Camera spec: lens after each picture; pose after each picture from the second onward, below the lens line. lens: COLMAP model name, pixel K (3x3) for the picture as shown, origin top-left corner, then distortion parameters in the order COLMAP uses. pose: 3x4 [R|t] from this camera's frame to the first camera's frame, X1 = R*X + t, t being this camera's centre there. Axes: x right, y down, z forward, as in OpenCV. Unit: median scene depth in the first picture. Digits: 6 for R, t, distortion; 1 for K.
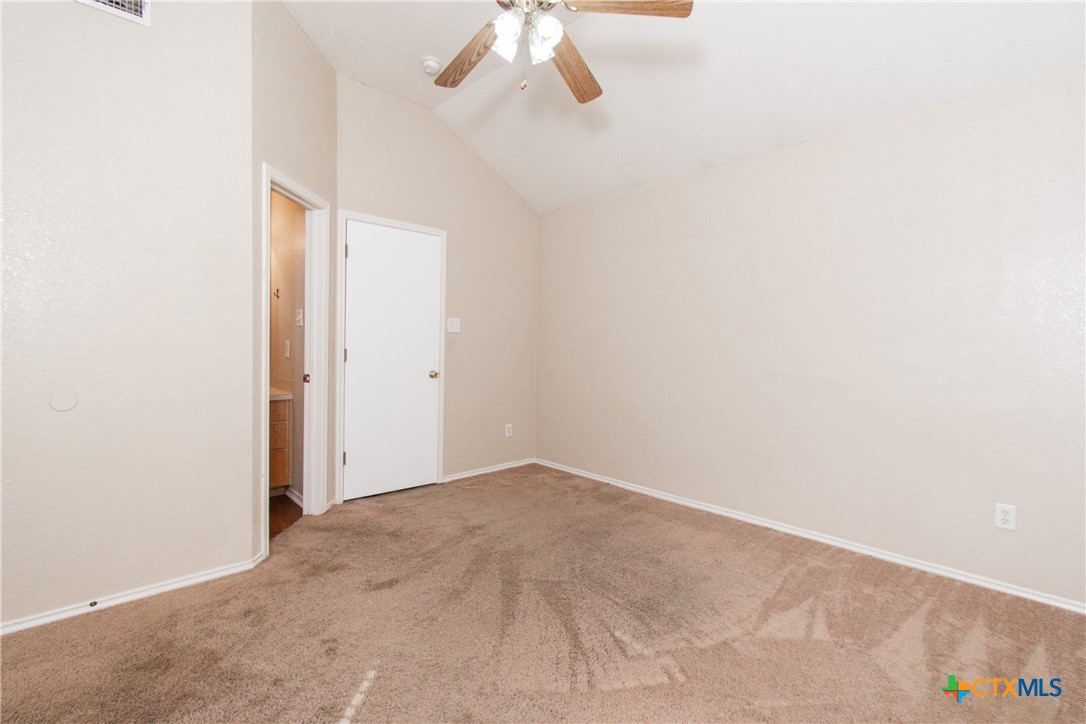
lens RADIAL K [[478.0, 0, 543.0], [0, 478.0, 362.0], [0, 0, 1]] dist [0.000164, -0.000059]
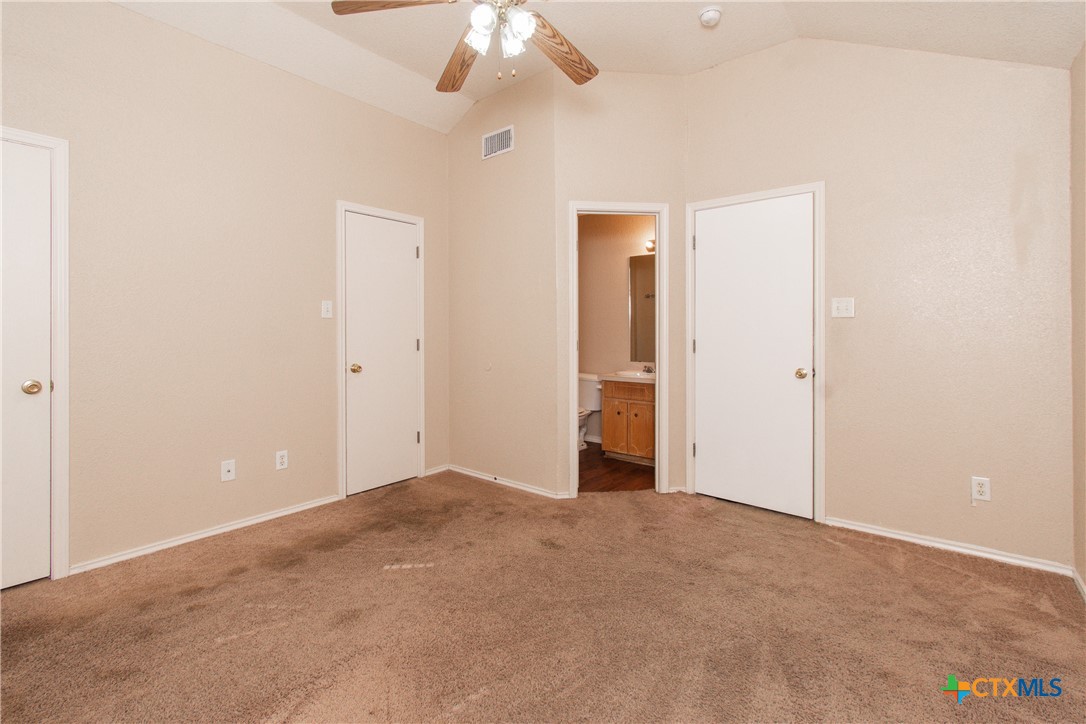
lens RADIAL K [[493.1, 0, 536.9], [0, 493.1, 337.7], [0, 0, 1]] dist [-0.000062, 0.000245]
pose [[0.127861, -0.000866, -0.991792, 0.562651], [-0.031628, 0.999487, -0.004951, -0.016107], [0.991288, 0.032001, 0.127768, 0.537886]]
